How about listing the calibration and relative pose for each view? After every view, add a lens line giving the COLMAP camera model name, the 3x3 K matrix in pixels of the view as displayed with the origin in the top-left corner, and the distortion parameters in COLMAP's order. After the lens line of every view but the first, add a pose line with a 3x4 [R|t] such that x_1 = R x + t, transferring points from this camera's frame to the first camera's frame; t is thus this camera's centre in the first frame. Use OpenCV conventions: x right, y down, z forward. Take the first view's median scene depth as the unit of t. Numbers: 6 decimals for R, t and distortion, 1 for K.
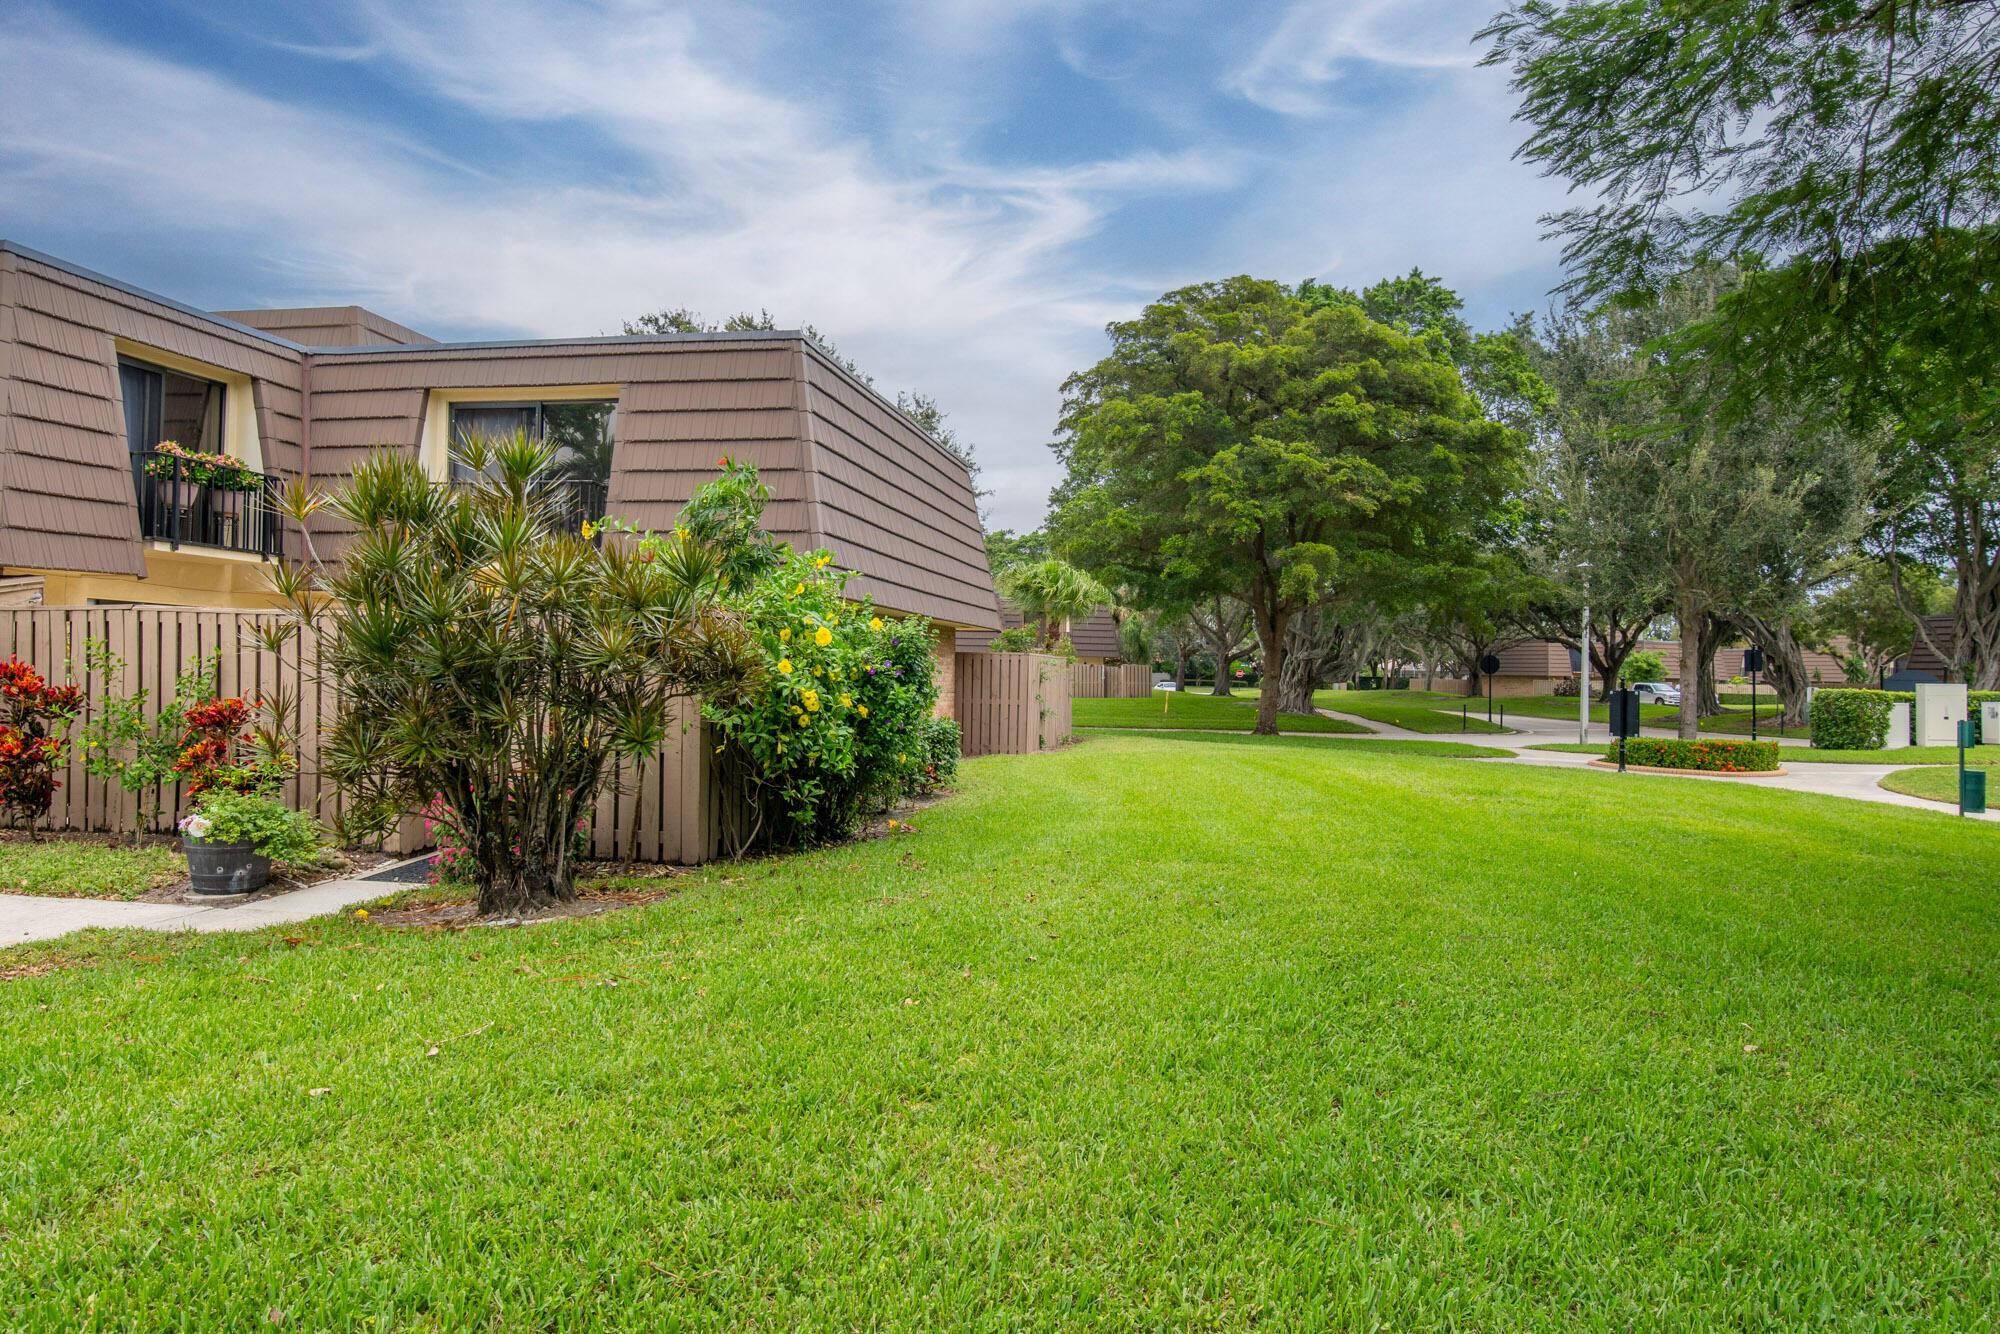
lens RADIAL K [[1269.5, 0, 1000.0], [0, 1269.5, 667.0], [0, 0, 1]] dist [-0.005065, -0.002015]
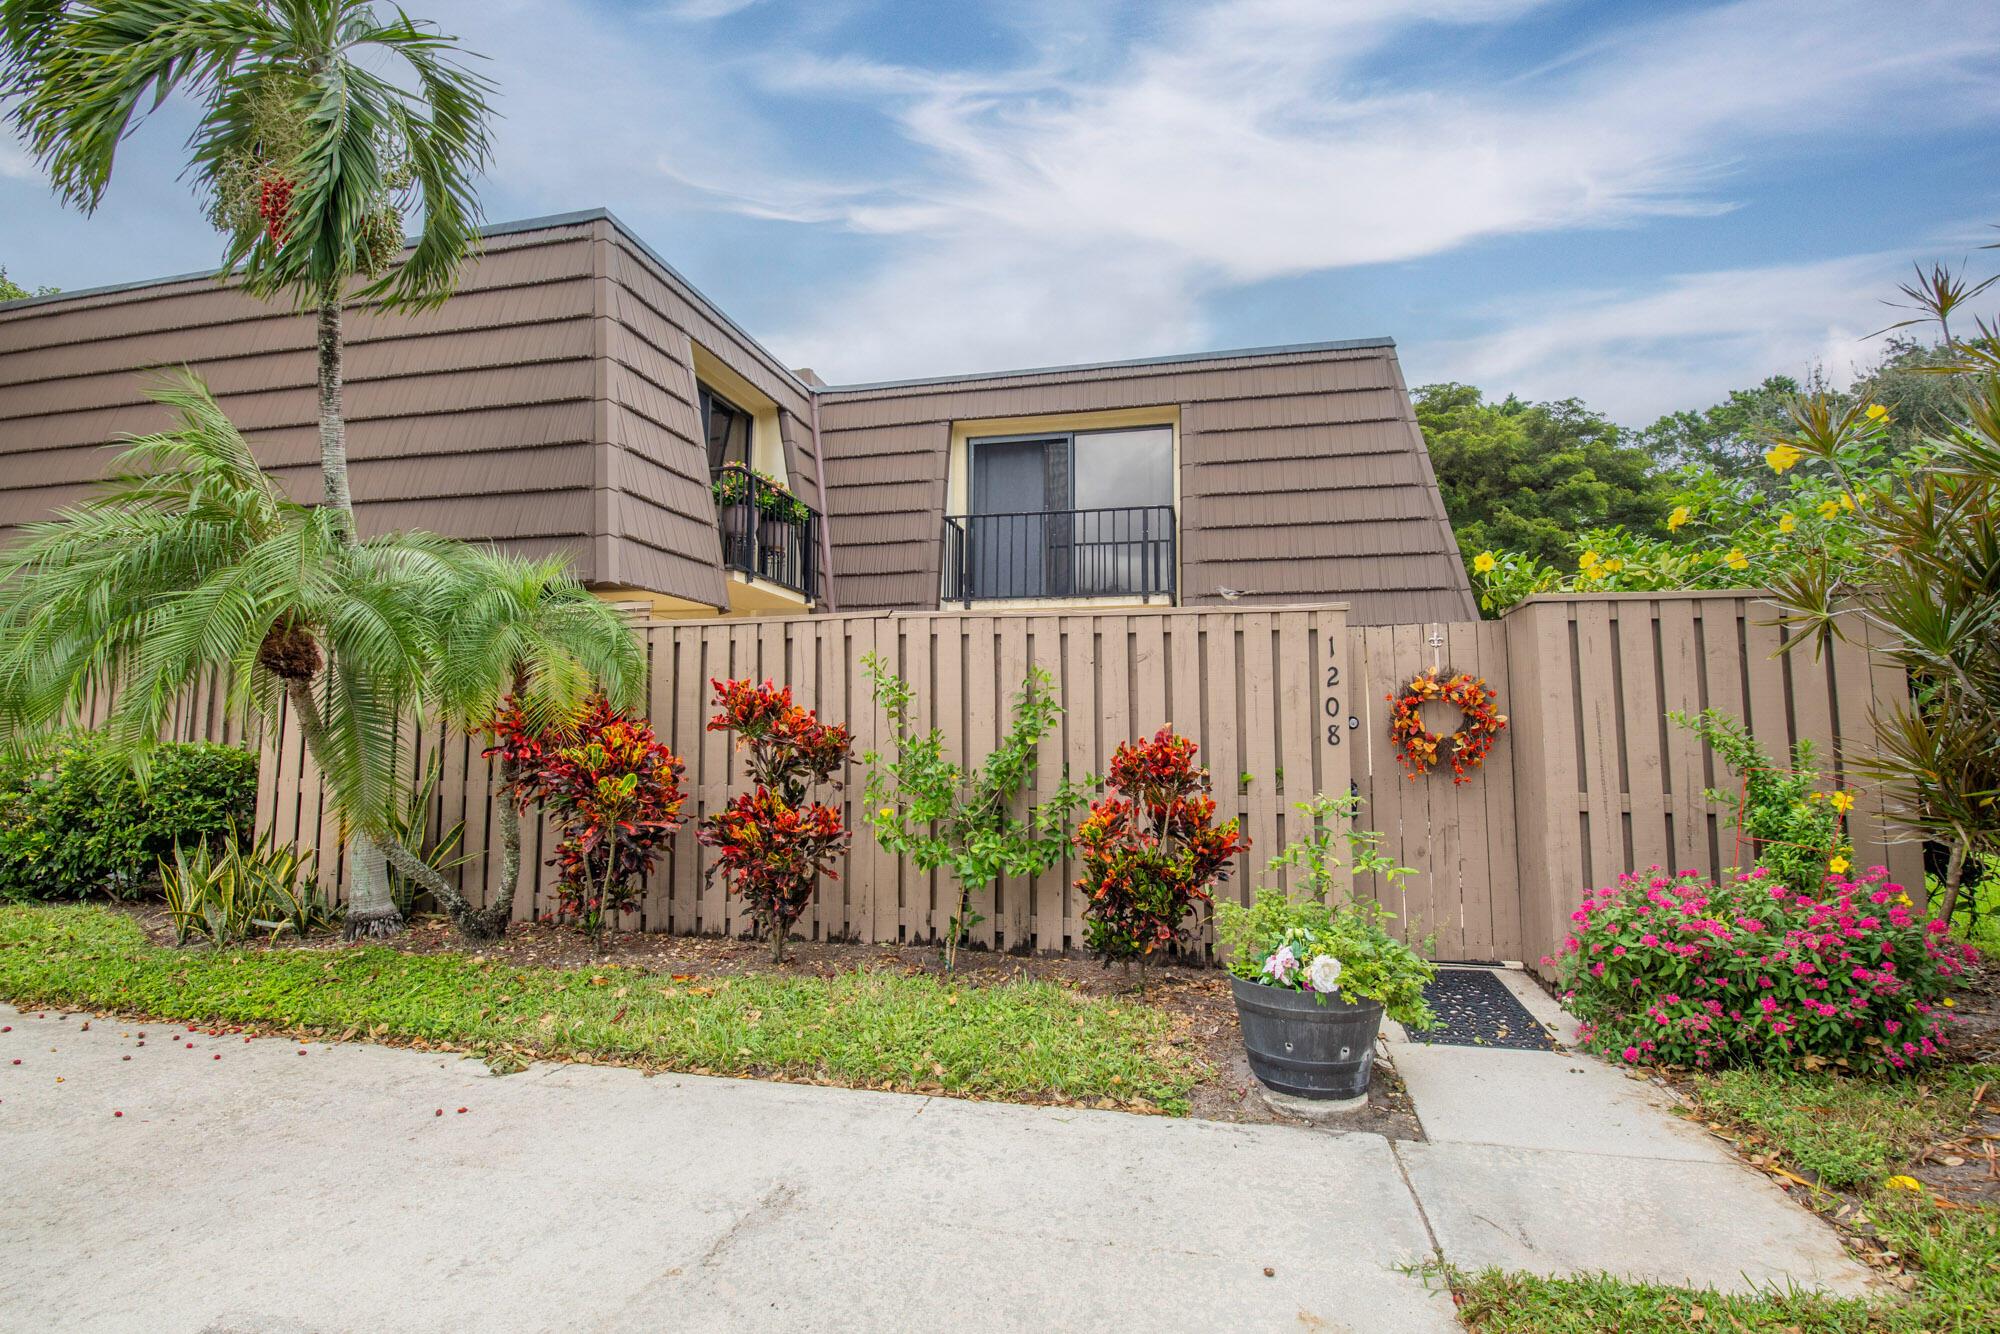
lens RADIAL K [[970.4, 0, 998.7], [0, 970.4, 653.6], [0, 0, 1]] dist [-0.001163, -0.013443]
pose [[0.999123, -0.018041, -0.037783, -0.466148], [0.014544, 0.995758, -0.090853, 0.018643], [0.039261, 0.090224, 0.995147, 0.363267]]
